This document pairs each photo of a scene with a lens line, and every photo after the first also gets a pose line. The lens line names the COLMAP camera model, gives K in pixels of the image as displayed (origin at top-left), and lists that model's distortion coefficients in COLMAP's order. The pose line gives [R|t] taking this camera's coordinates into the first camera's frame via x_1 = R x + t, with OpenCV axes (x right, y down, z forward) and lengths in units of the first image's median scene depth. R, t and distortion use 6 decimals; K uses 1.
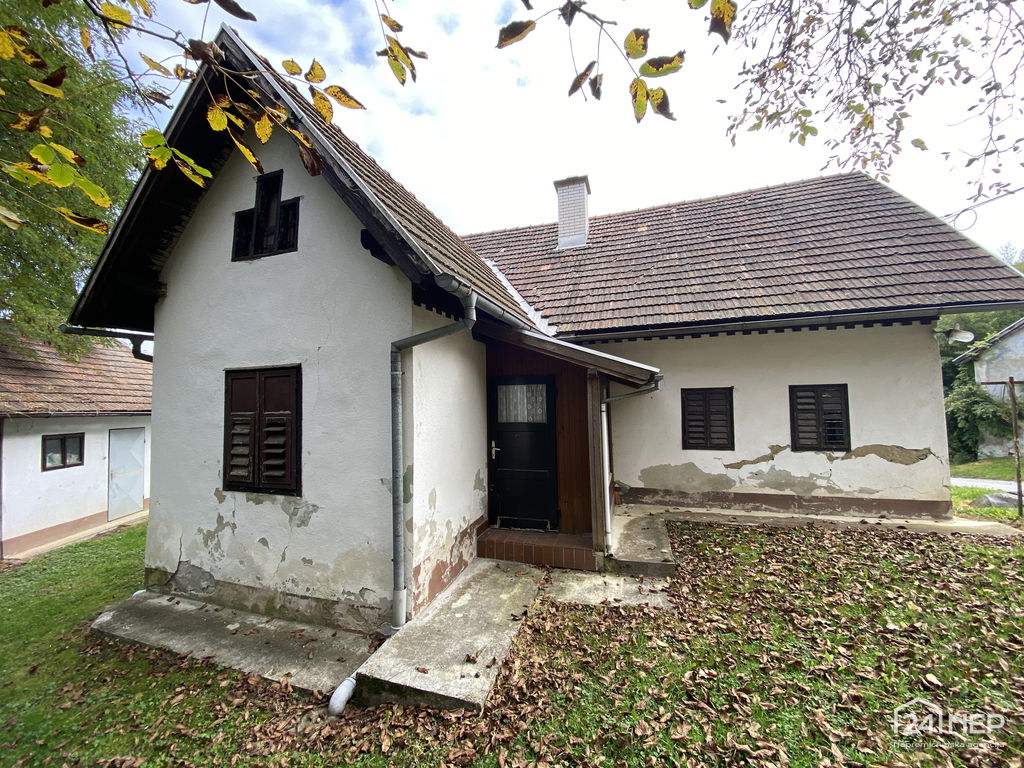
lens RADIAL K [[408.9, 0, 515.2], [0, 408.9, 386.9], [0, 0, 1]] dist [0.017259, -0.021247]
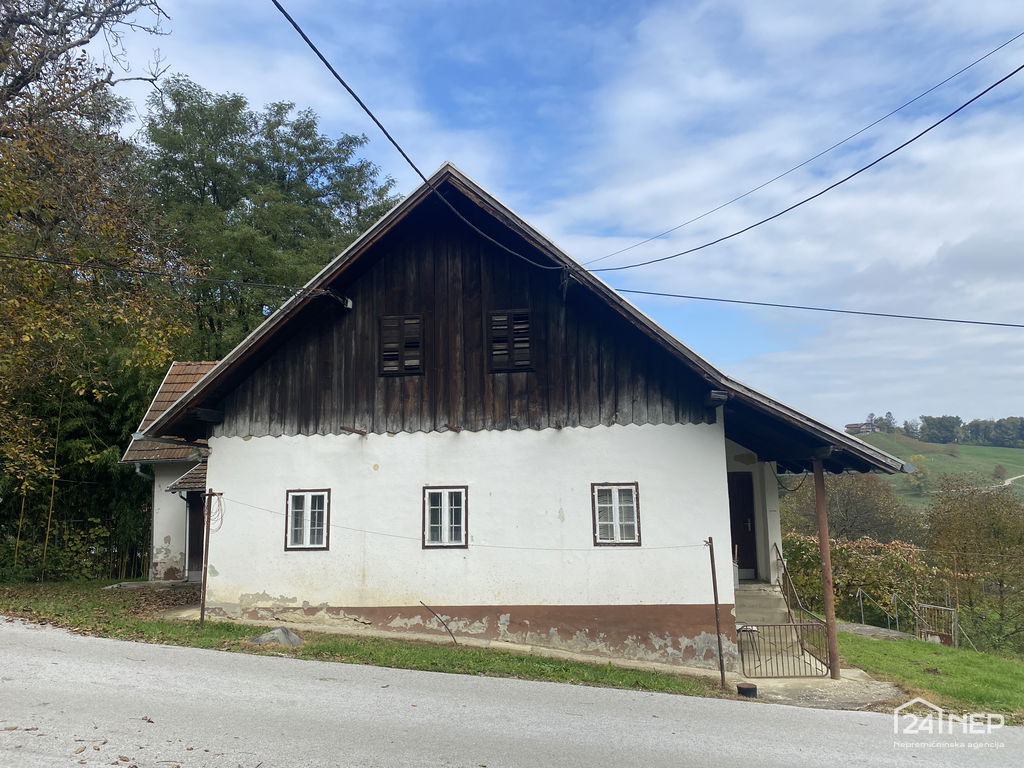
lens RADIAL K [[756.2, 0, 512.9], [0, 756.2, 389.9], [0, 0, 1]] dist [0.009671, -0.011897]
pose [[0.277502, -0.106188, -0.954839, 3.003386], [0.062013, 0.993780, -0.092496, -0.045181], [0.958722, -0.033544, 0.282361, 1.076839]]
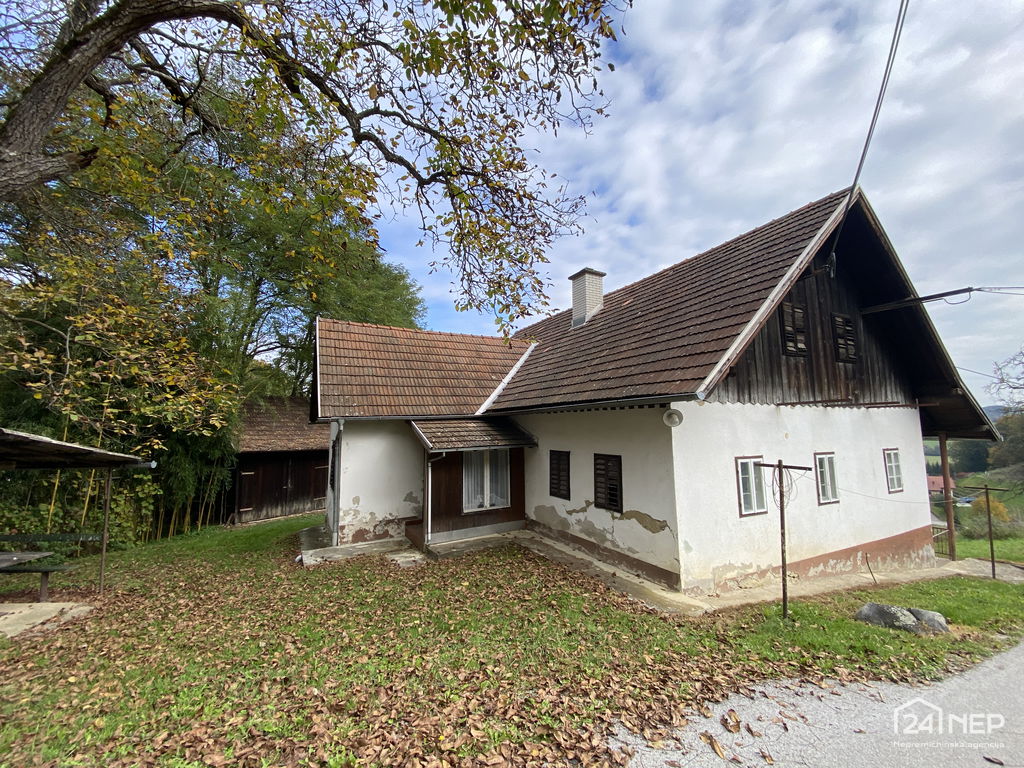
lens RADIAL K [[408.9, 0, 515.2], [0, 408.9, 386.9], [0, 0, 1]] dist [0.017259, -0.021247]
pose [[0.736060, -0.056307, -0.674570, 1.306109], [0.025443, 0.998132, -0.055552, -0.139196], [0.676438, 0.023726, 0.736118, -0.085973]]
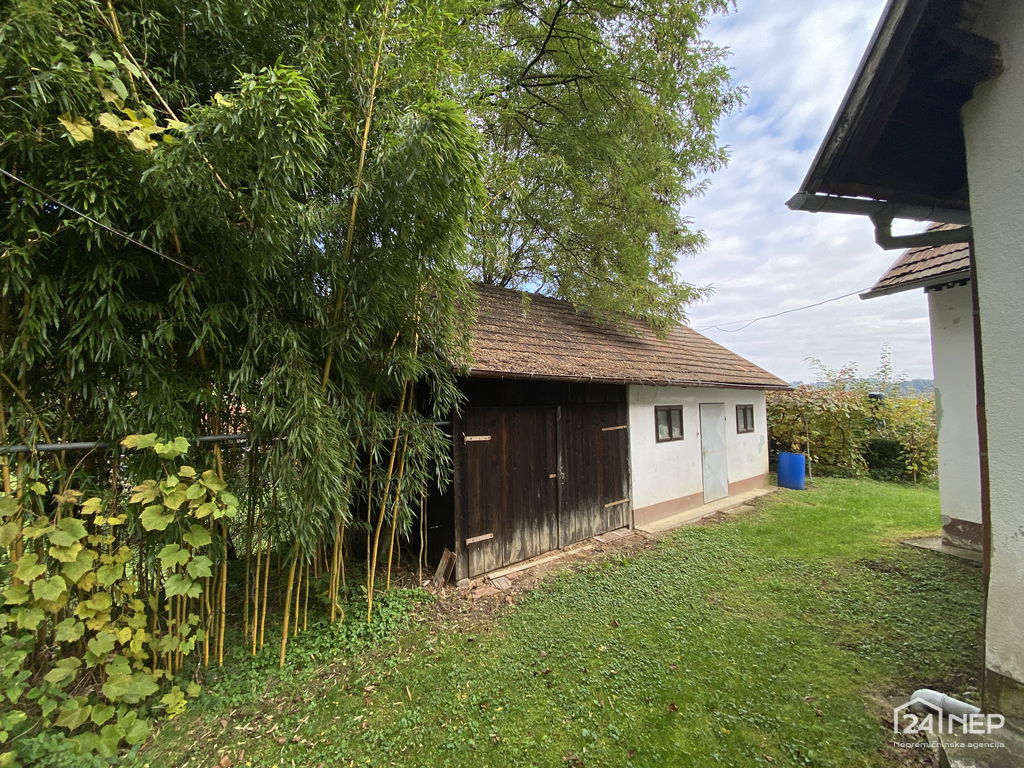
lens RADIAL K [[408.9, 0, 515.2], [0, 408.9, 386.9], [0, 0, 1]] dist [0.017259, -0.021247]
pose [[0.505223, -0.020436, -0.862747, -0.593813], [0.041768, 0.999127, 0.000793, 0.072367], [0.861977, -0.036436, 0.505636, 0.250854]]
